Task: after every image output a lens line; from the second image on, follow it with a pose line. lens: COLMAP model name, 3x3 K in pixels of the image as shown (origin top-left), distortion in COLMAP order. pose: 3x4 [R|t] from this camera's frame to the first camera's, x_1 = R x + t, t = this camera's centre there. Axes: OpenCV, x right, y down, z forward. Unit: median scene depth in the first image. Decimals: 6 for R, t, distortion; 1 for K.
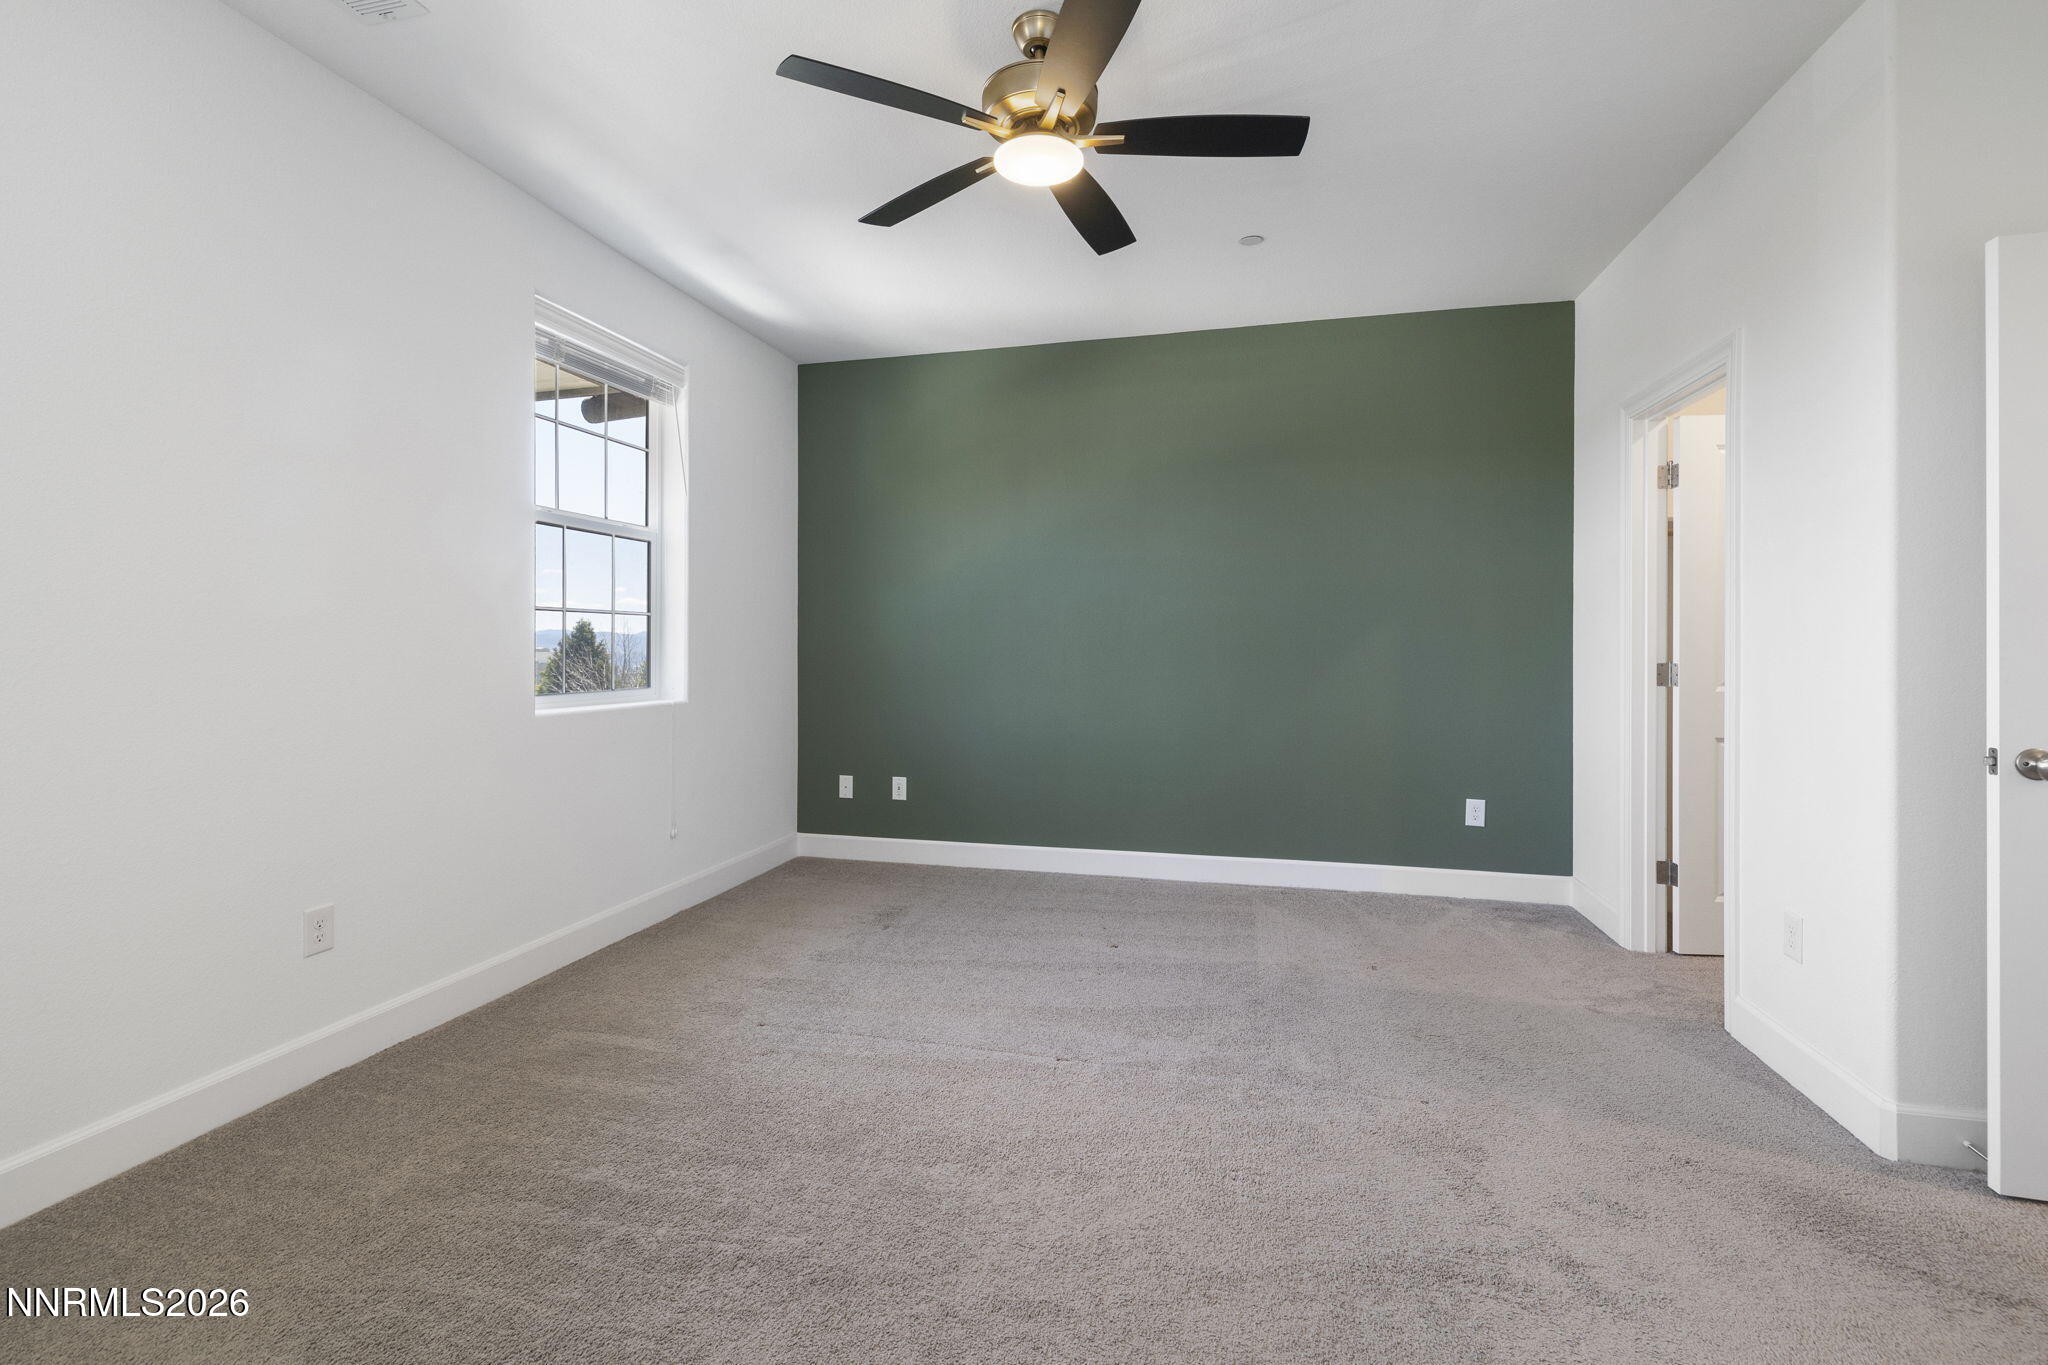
lens RADIAL K [[909.0, 0, 1022.0], [0, 909.0, 624.0], [0, 0, 1]] dist [0.001150, 0.000083]
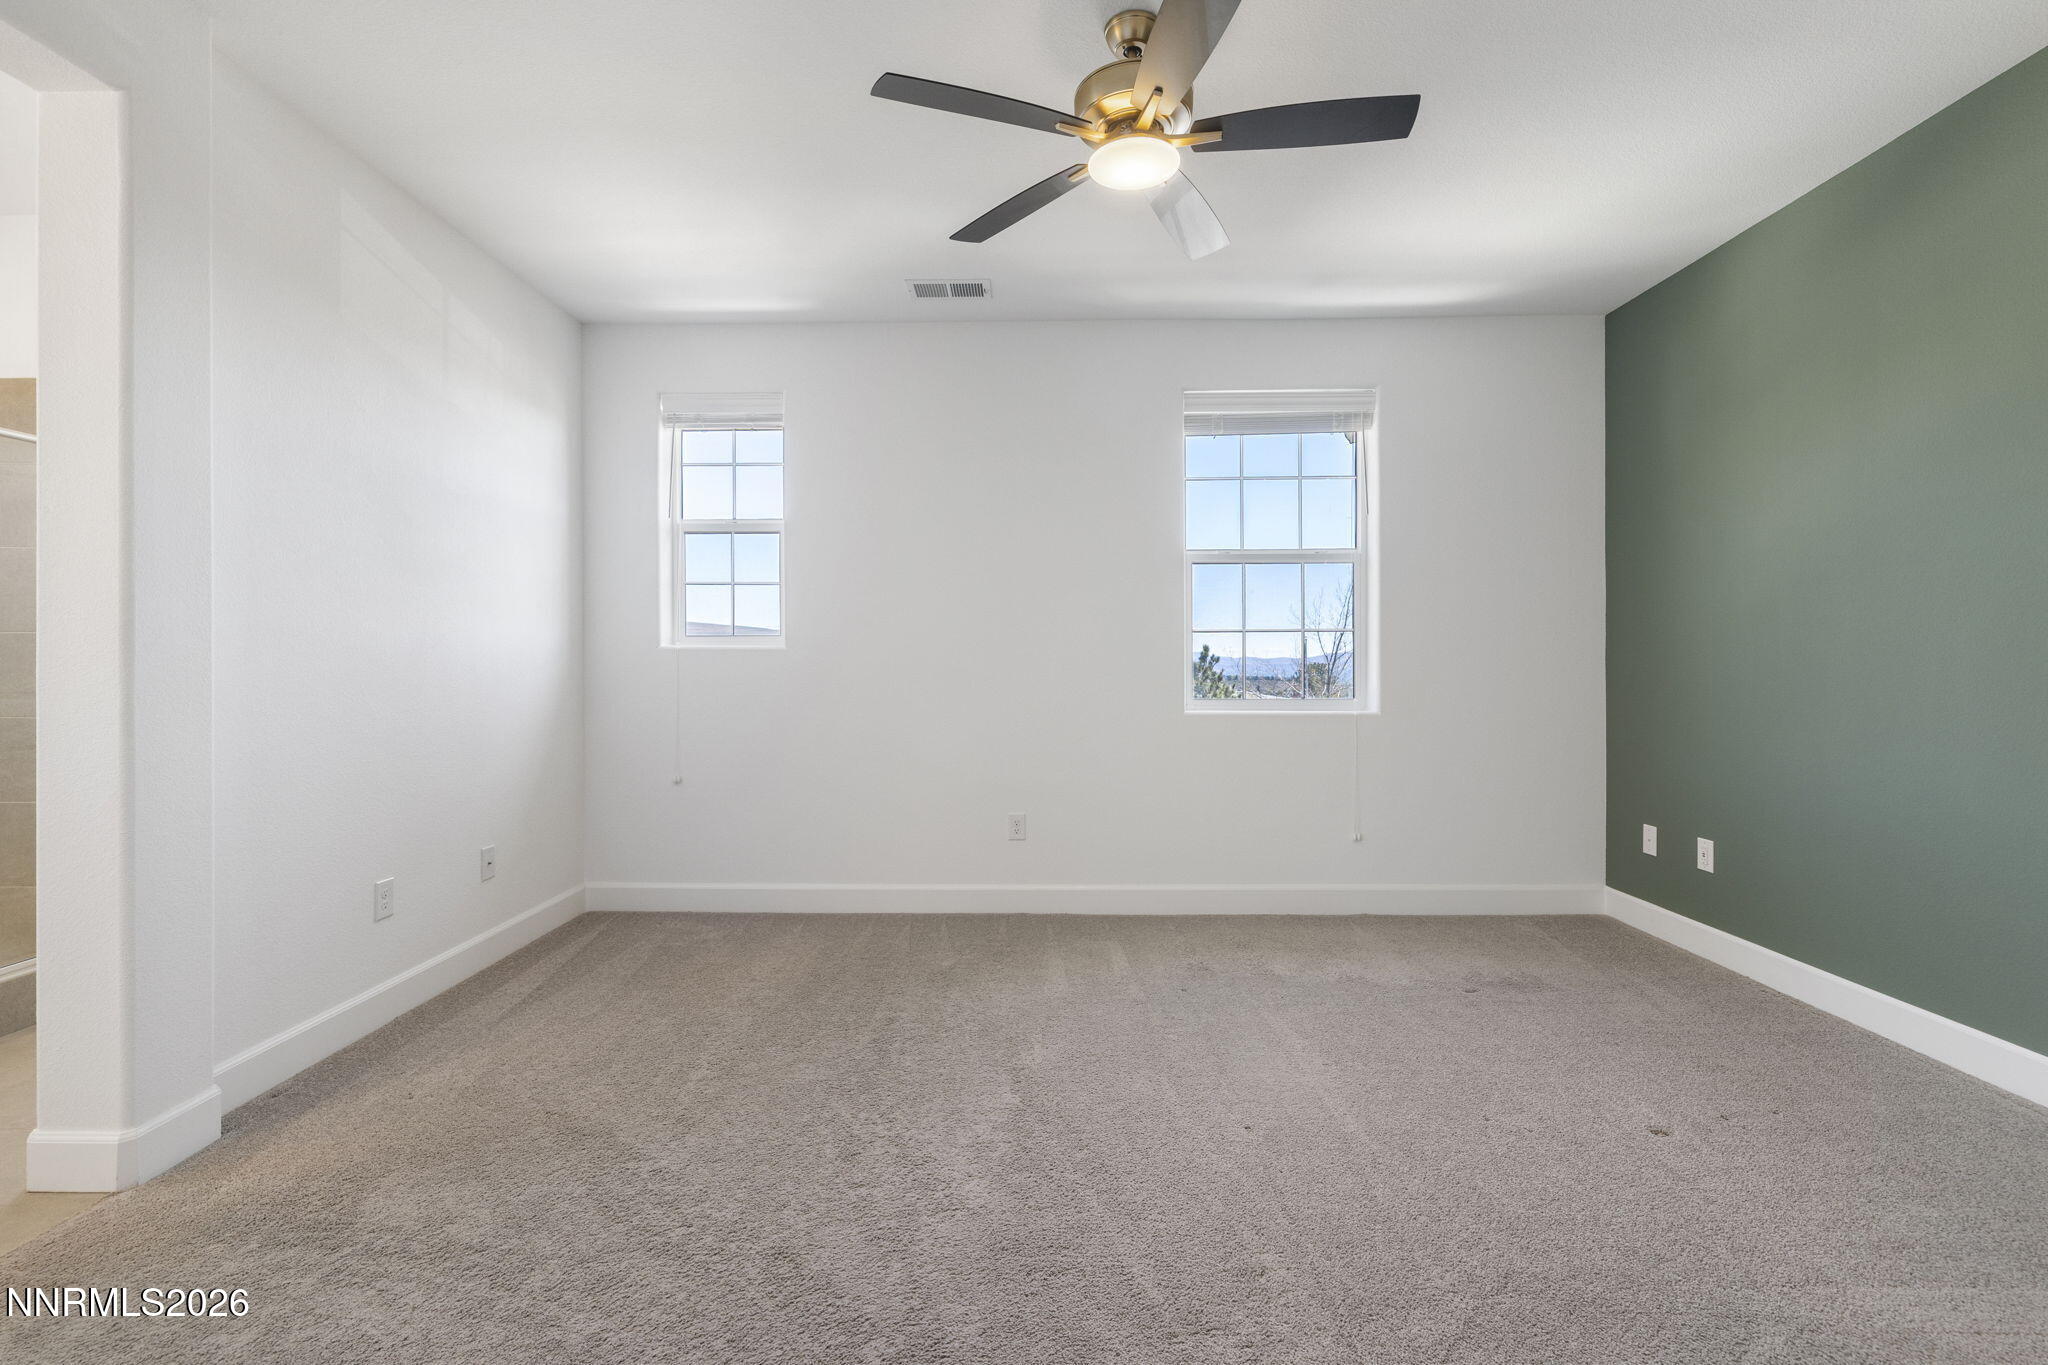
lens RADIAL K [[887.6, 0, 1015.8], [0, 887.6, 647.3], [0, 0, 1]] dist [0.000919, 0.000366]
pose [[0.226905, -0.025922, -0.973572, 0.533305], [0.026329, 0.999444, -0.020475, 0.020971], [0.973561, -0.020988, 0.227462, 0.387566]]
